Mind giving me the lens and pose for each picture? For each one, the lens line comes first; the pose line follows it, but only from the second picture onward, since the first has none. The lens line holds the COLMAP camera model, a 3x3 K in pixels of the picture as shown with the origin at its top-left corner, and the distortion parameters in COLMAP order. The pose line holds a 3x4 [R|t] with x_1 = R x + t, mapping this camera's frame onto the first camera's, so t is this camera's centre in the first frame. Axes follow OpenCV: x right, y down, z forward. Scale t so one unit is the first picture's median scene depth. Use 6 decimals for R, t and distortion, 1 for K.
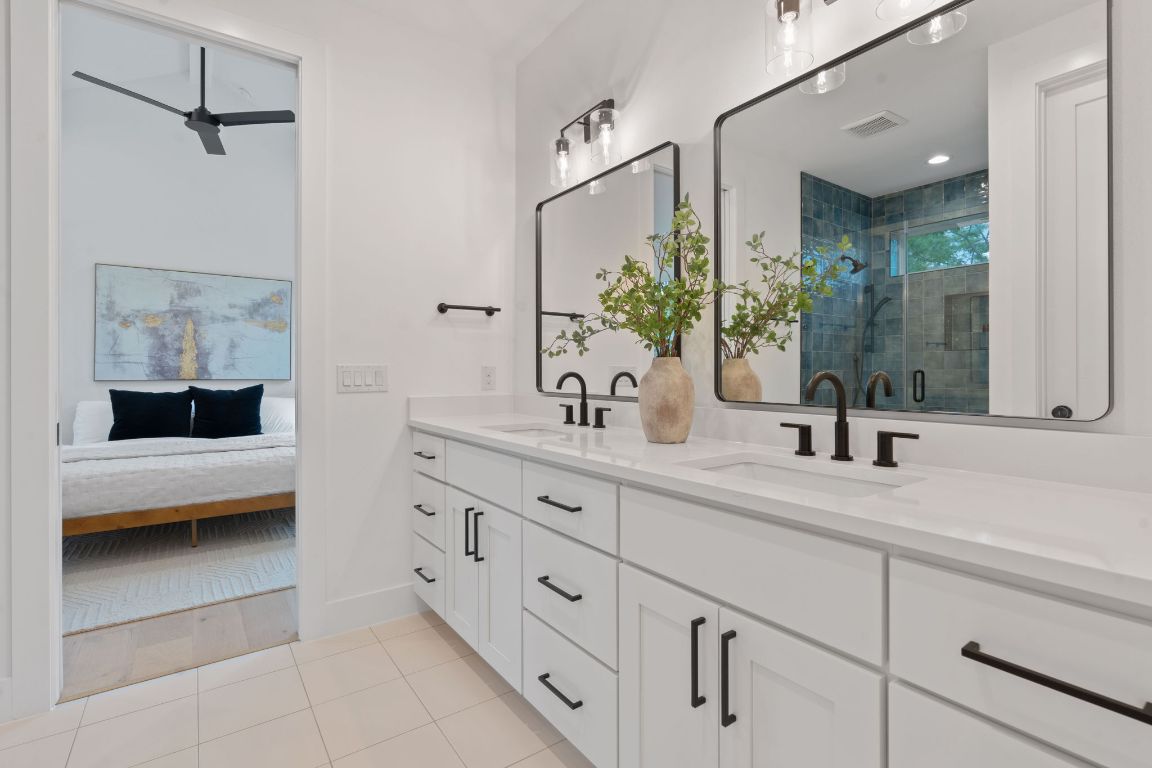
lens RADIAL K [[535.2, 0, 575.1], [0, 535.2, 369.5], [0, 0, 1]] dist [-0.008858, 0.002367]
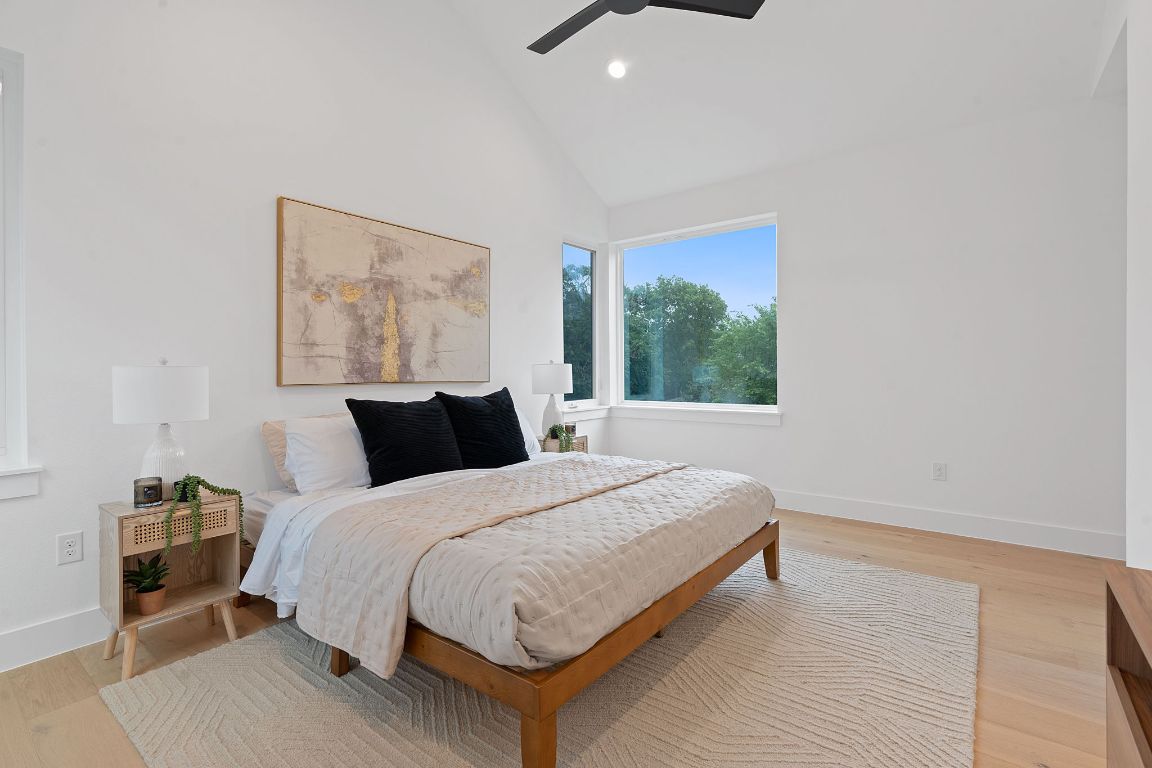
lens RADIAL K [[535.2, 0, 580.5], [0, 535.2, 369.1], [0, 0, 1]] dist [-0.008858, 0.002367]
pose [[0.959242, -0.006102, 0.282520, -0.709629], [0.007796, 0.999958, -0.004872, 0.007528], [-0.282478, 0.006876, 0.959249, 0.288746]]
